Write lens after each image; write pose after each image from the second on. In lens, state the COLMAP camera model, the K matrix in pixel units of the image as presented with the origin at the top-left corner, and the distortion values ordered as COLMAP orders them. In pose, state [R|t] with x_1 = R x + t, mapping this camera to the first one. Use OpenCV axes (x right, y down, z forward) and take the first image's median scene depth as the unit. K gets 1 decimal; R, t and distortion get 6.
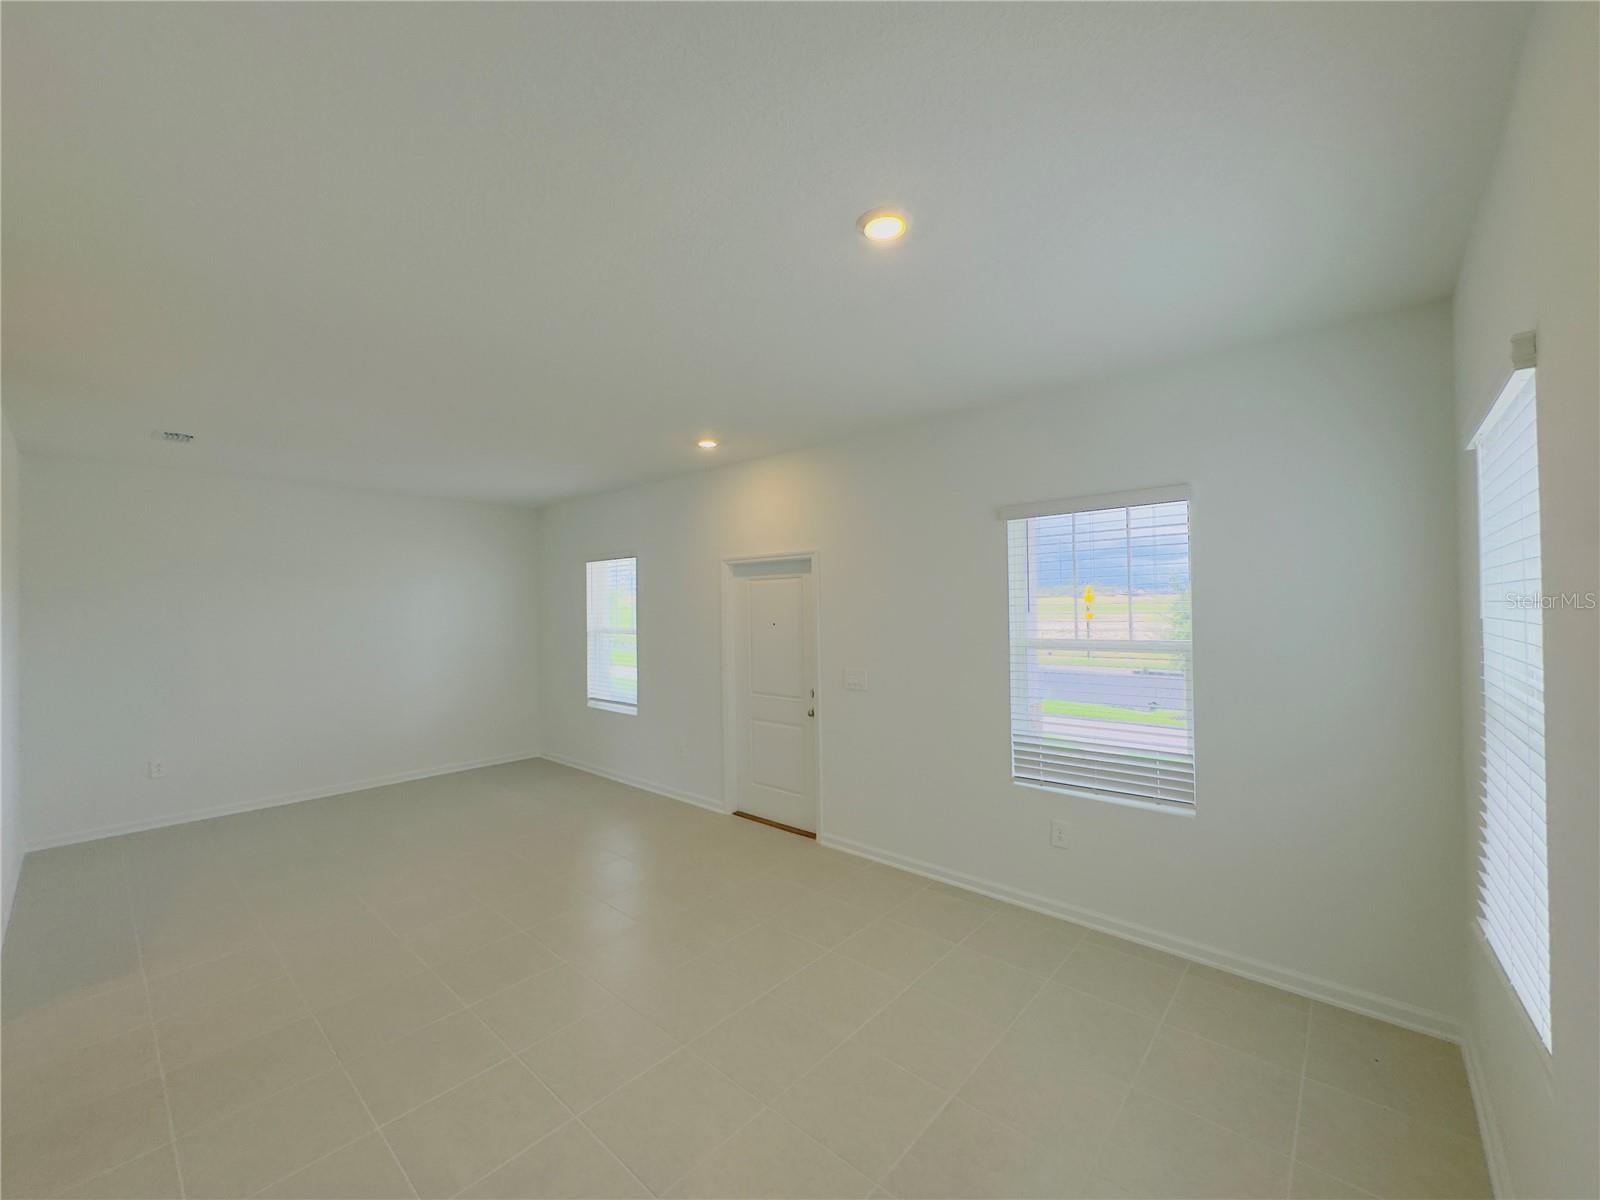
lens RADIAL K [[642.8, 0, 799.7], [0, 642.8, 604.9], [0, 0, 1]] dist [-0.003133, -0.000390]
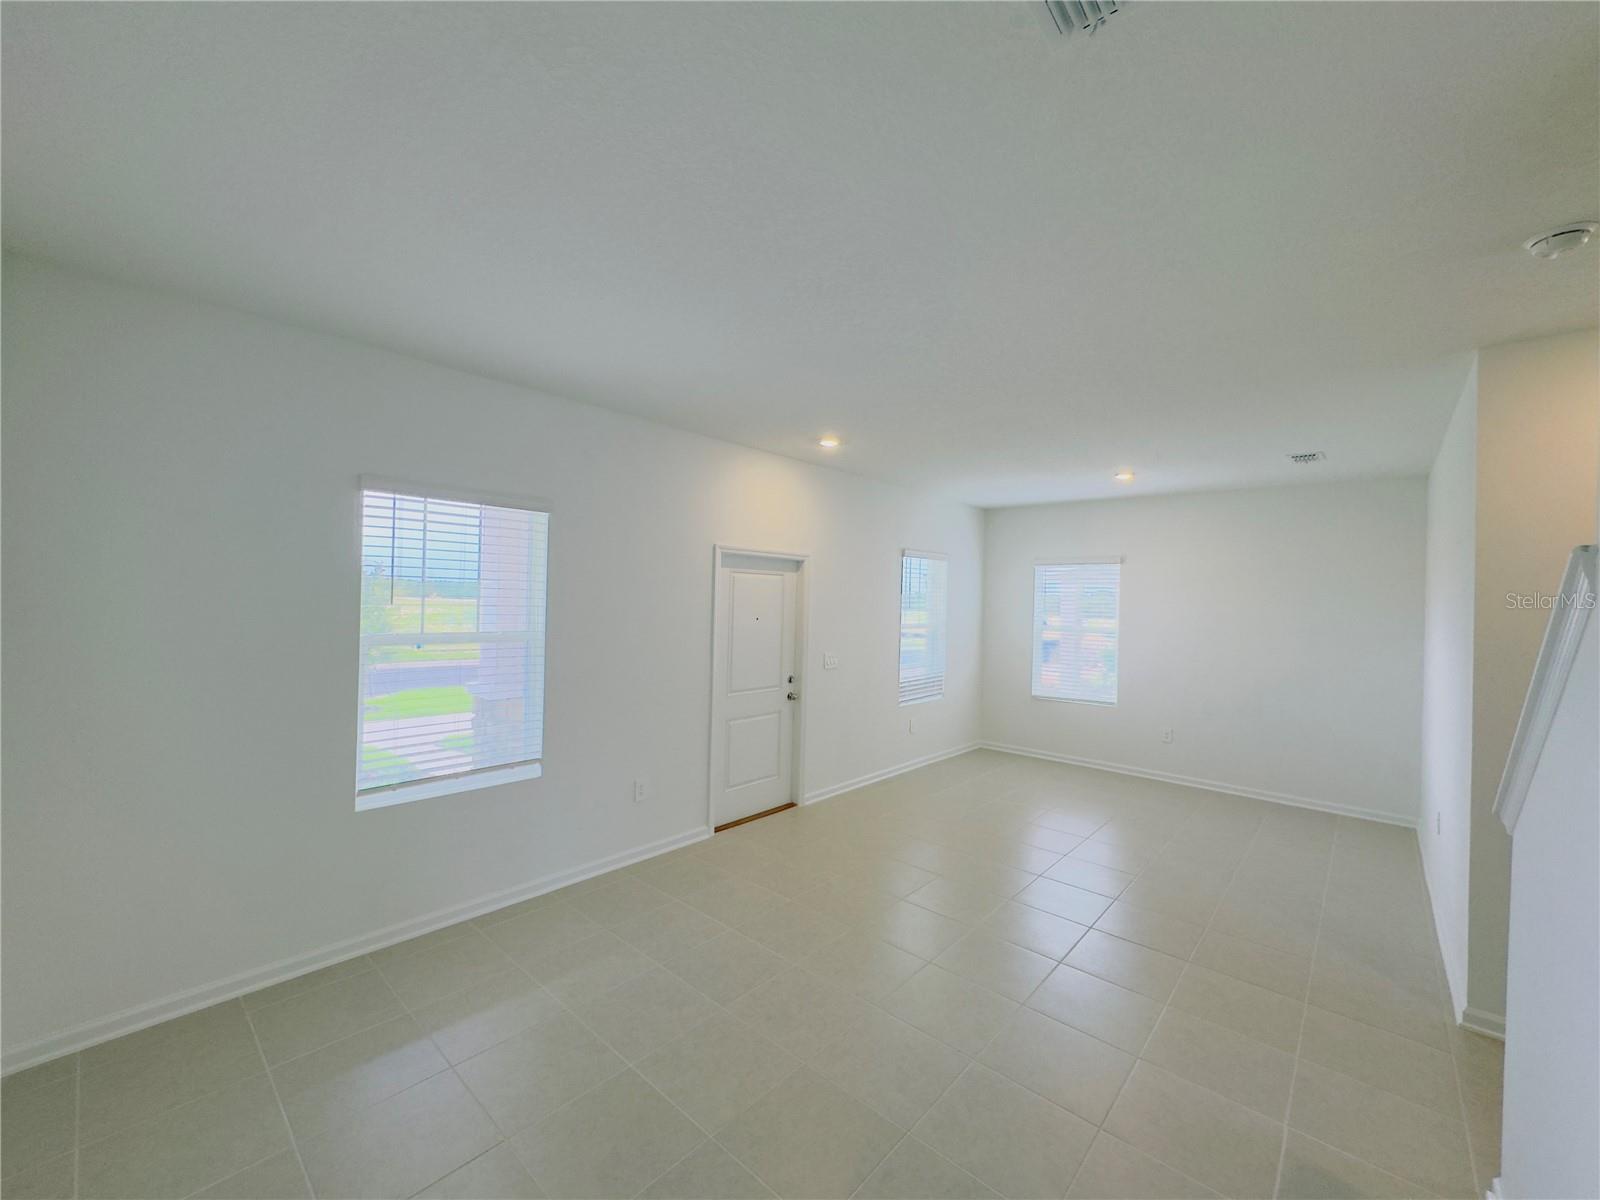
lens RADIAL K [[642.8, 0, 796.7], [0, 642.8, 607.8], [0, 0, 1]] dist [-0.003133, -0.000390]
pose [[-0.001327, 0.002483, 0.999996, -1.003711], [-0.023151, 0.999729, -0.002513, 0.013318], [-0.999731, -0.023154, -0.001269, 0.901245]]
